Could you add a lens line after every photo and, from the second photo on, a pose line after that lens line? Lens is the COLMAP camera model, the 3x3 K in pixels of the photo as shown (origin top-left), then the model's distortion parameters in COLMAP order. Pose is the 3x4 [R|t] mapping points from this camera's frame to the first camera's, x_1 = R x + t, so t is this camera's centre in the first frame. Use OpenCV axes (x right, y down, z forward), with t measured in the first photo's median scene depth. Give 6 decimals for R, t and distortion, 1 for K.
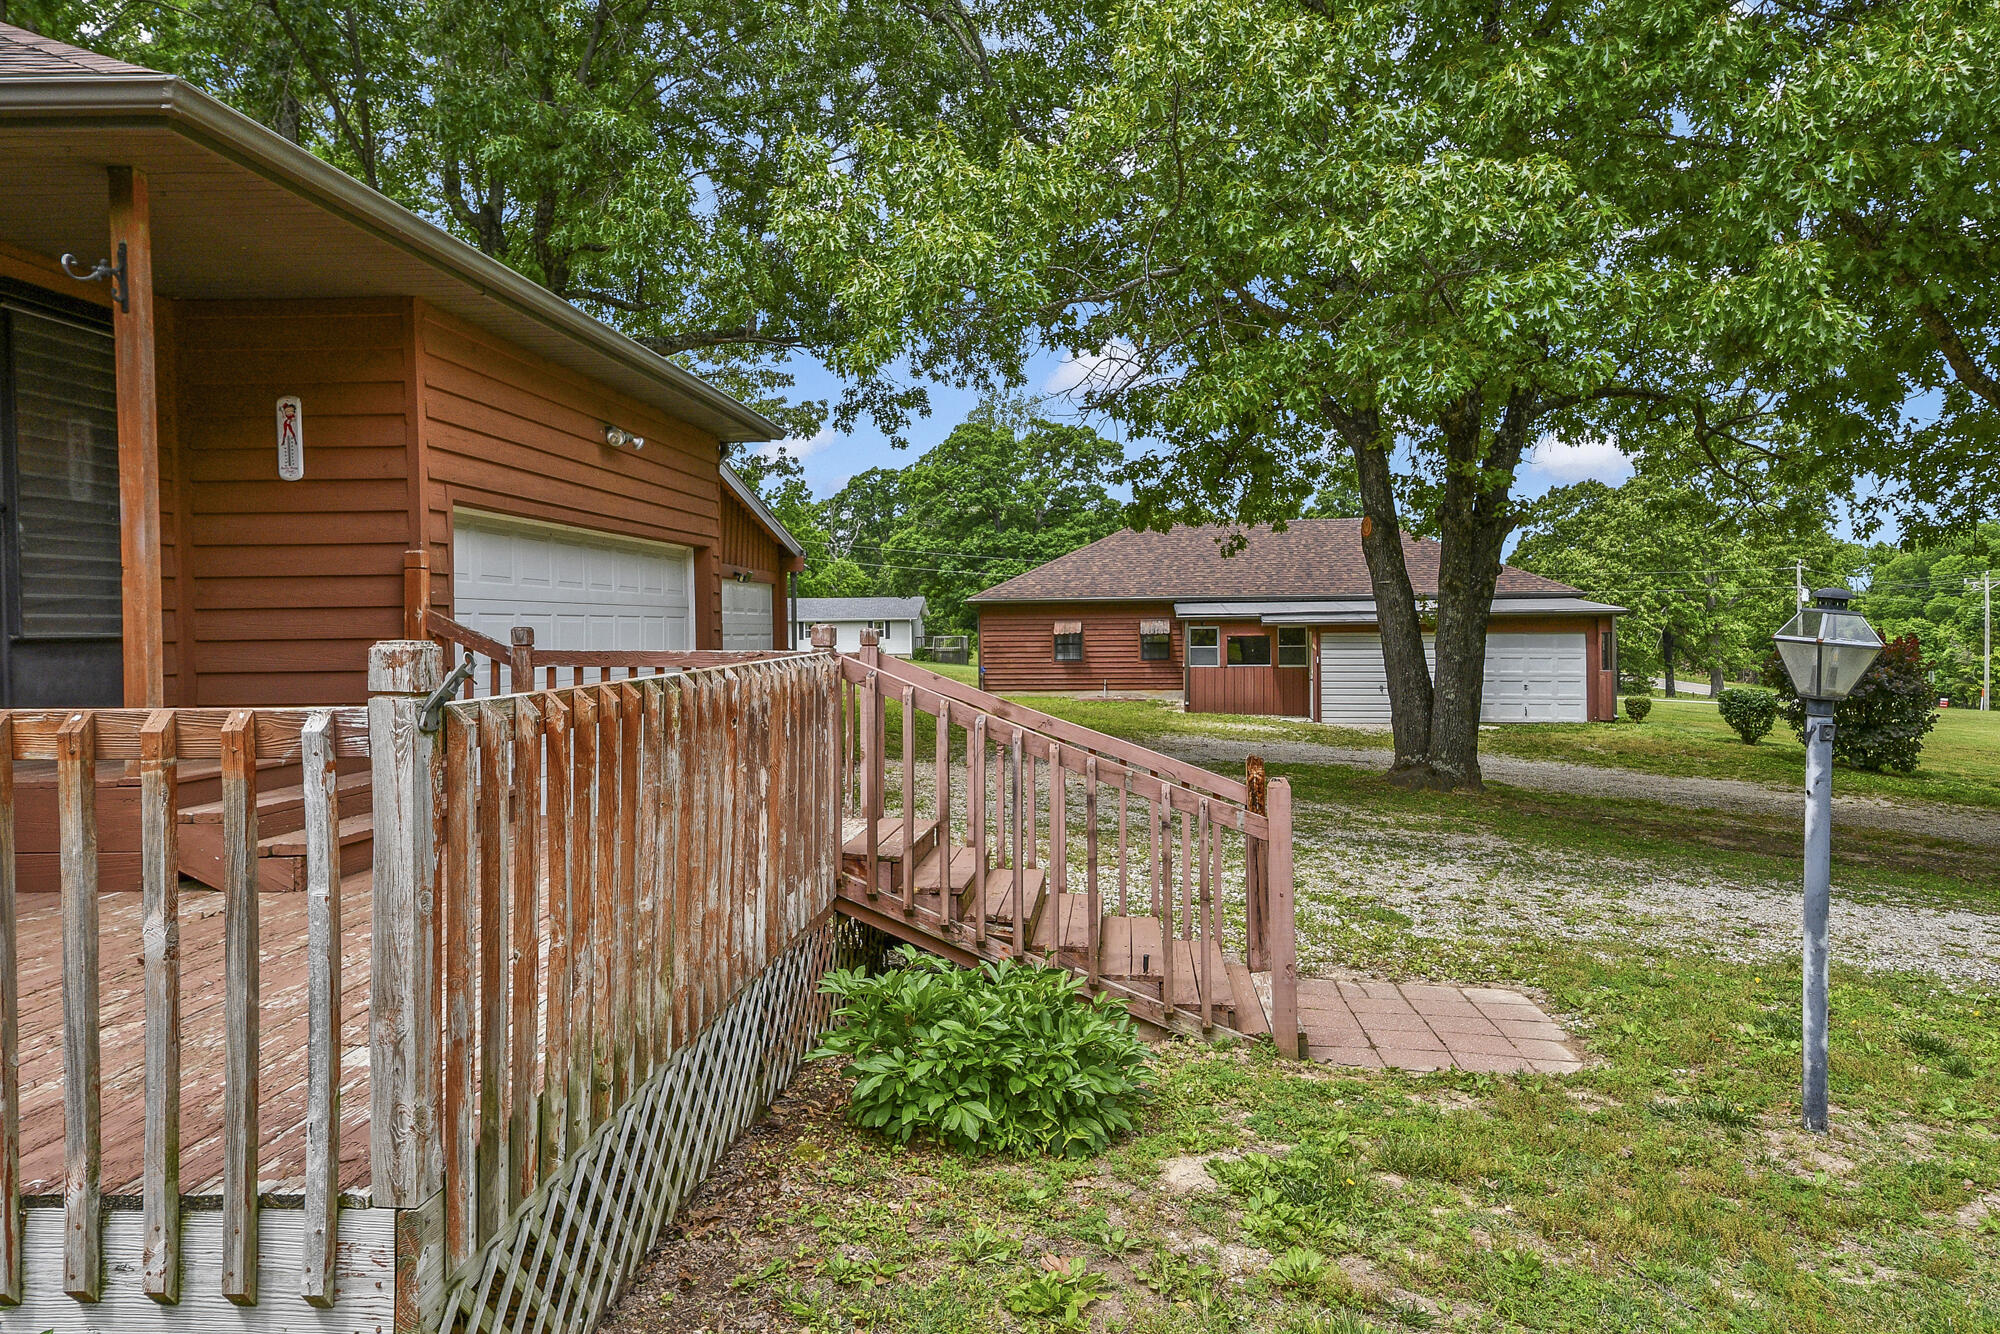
lens RADIAL K [[1421.7, 0, 1000.0], [0, 1421.7, 667.0], [0, 0, 1]] dist [0.002255, 0.000748]
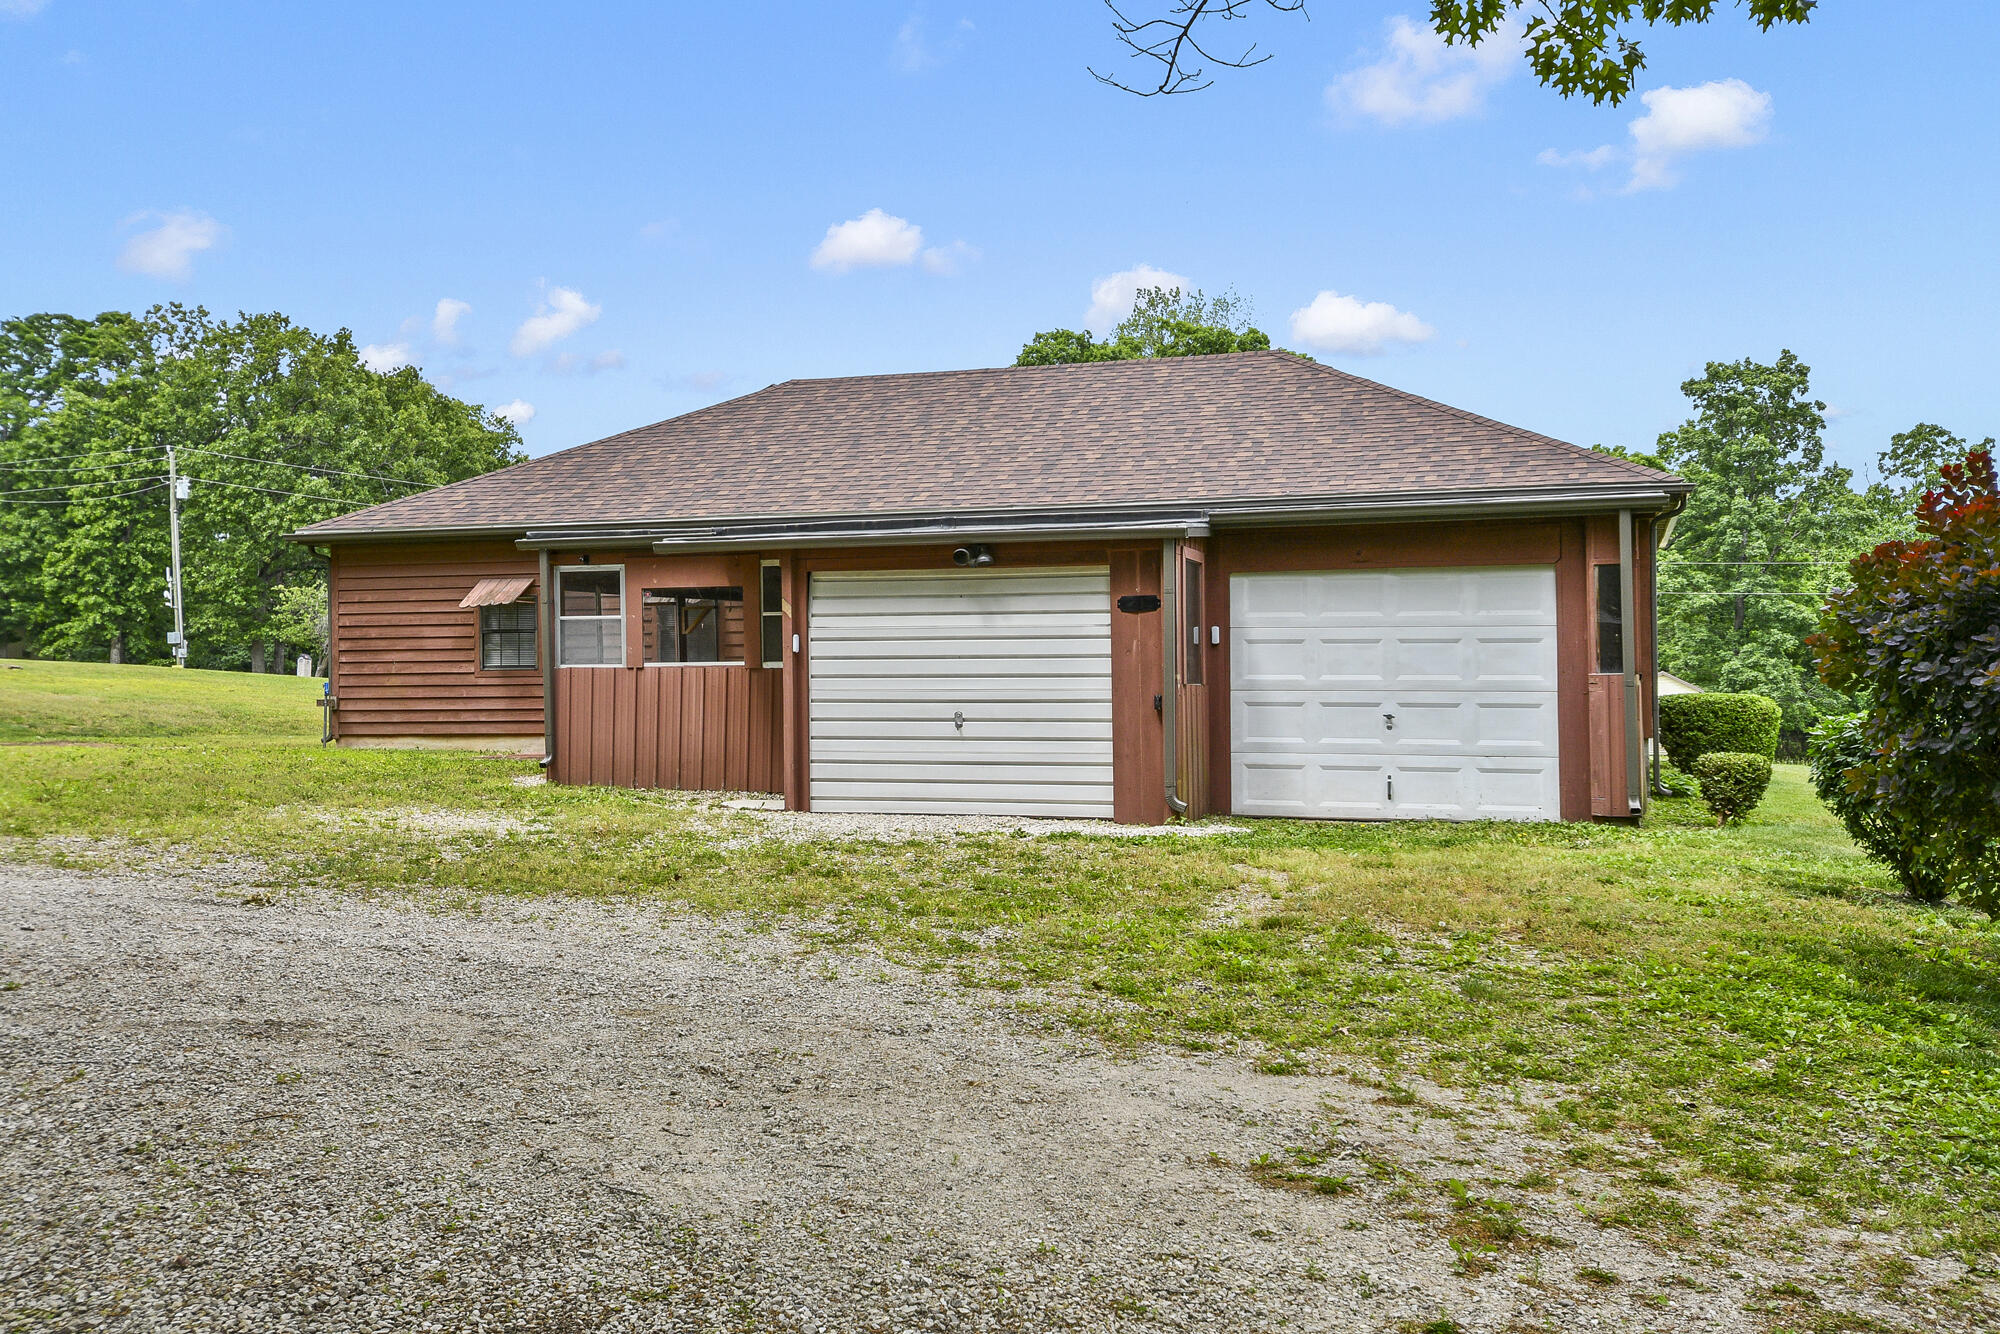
lens RADIAL K [[2008.1, 0, 1000.0], [0, 2008.1, 667.0], [0, 0, 1]] dist [0.105008, -0.000454]
pose [[0.980968, -0.000486, -0.194168, 0.323794], [-0.007017, 0.999255, -0.037951, 0.017836], [0.194042, 0.038591, 0.980234, 0.423801]]
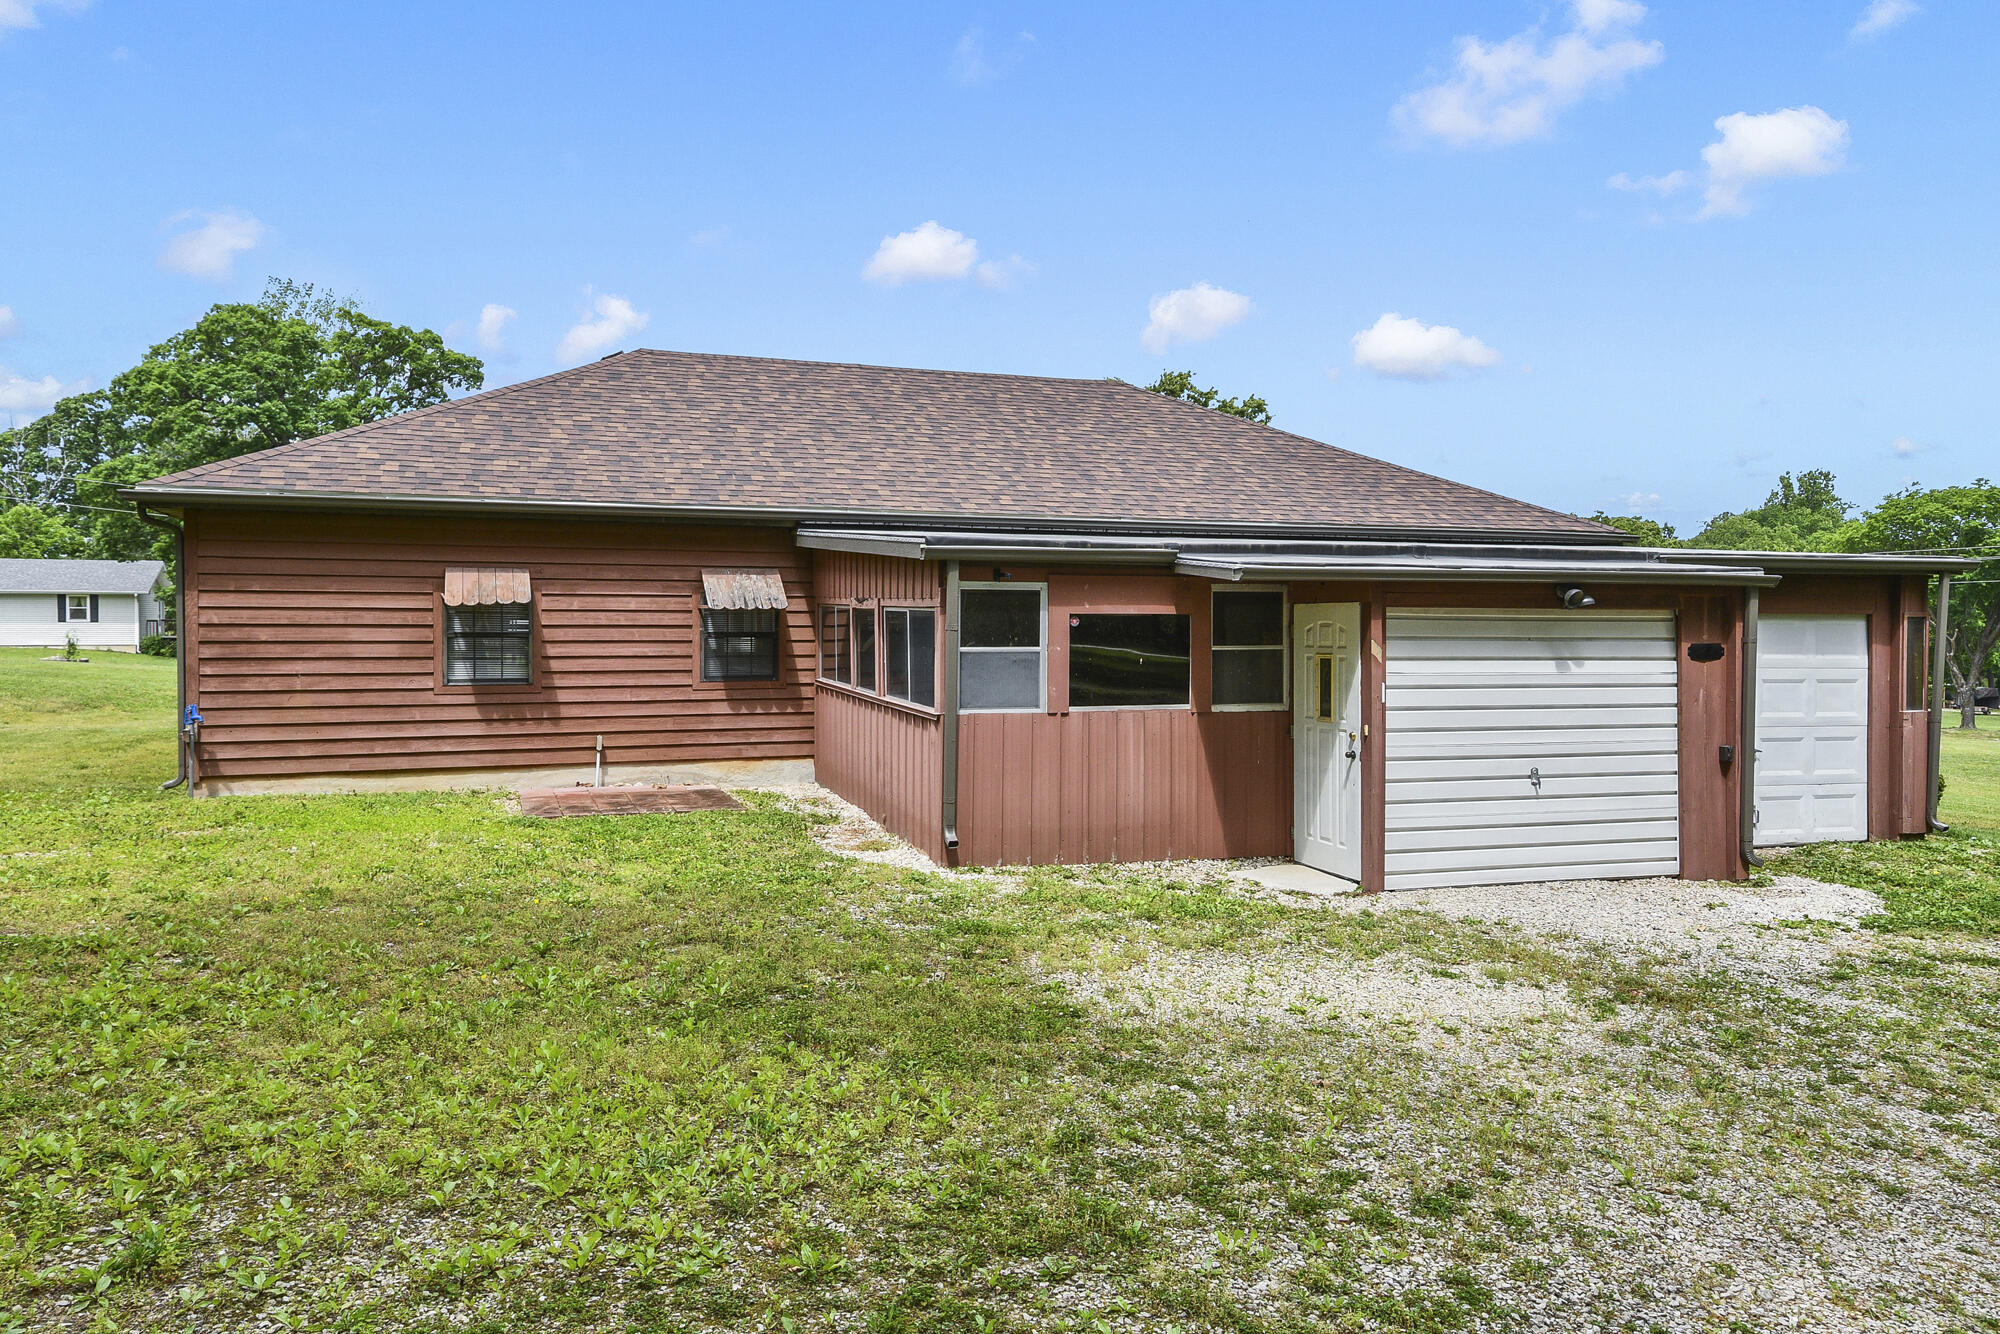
lens RADIAL K [[1402.9, 0, 997.4], [0, 1402.9, 630.8], [0, 0, 1]] dist [0.060527, -0.000628]
pose [[0.897013, 0.008325, 0.441925, 0.007867], [-0.000136, 0.999828, -0.018559, -0.011045], [-0.442003, 0.016588, 0.896860, 0.649875]]
